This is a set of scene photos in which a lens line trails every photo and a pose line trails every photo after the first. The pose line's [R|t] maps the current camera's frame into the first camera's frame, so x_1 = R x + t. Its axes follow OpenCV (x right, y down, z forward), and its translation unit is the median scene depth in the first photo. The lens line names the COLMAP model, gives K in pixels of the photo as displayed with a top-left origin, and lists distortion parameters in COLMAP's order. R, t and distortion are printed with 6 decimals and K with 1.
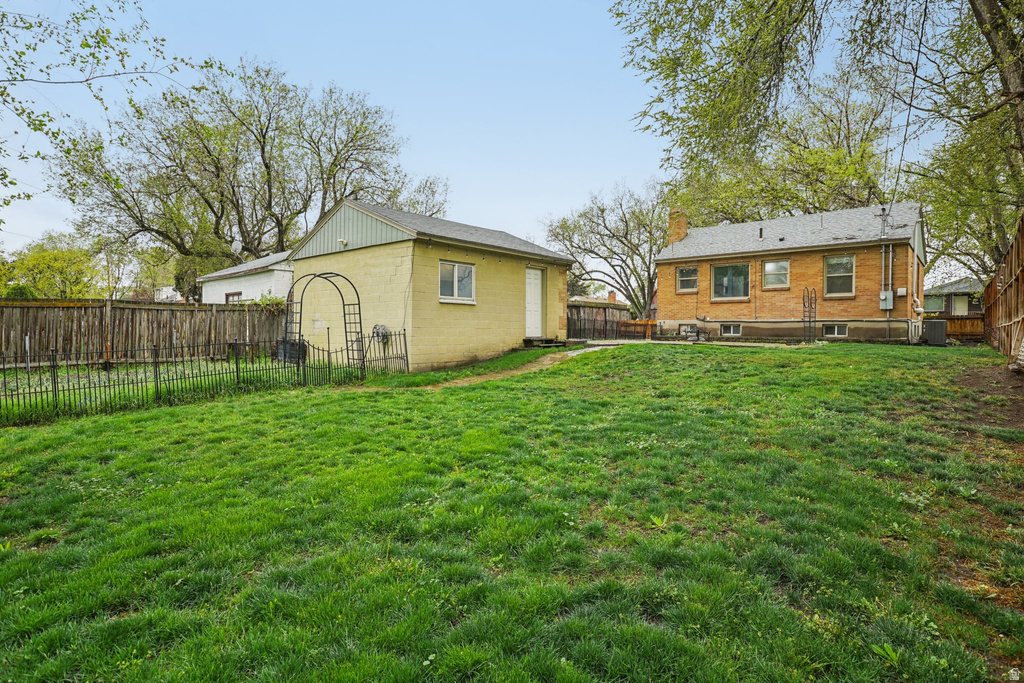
lens RADIAL K [[518.9, 0, 517.3], [0, 518.9, 333.8], [0, 0, 1]] dist [-0.004051, 0.000134]
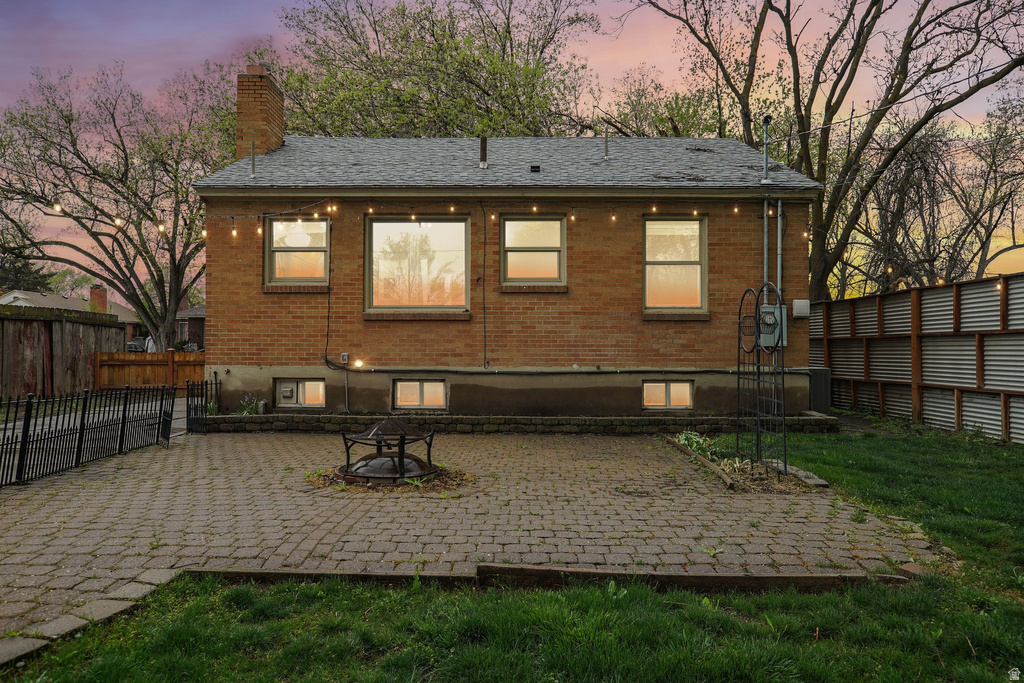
lens RADIAL K [[674.0, 0, 516.5], [0, 674.0, 337.4], [0, 0, 1]] dist [0.006996, 0.004904]
pose [[0.750345, 0.005554, 0.661023, 0.056846], [0.008143, 0.999811, -0.017643, -0.015429], [-0.660997, 0.018621, 0.750158, 0.233555]]
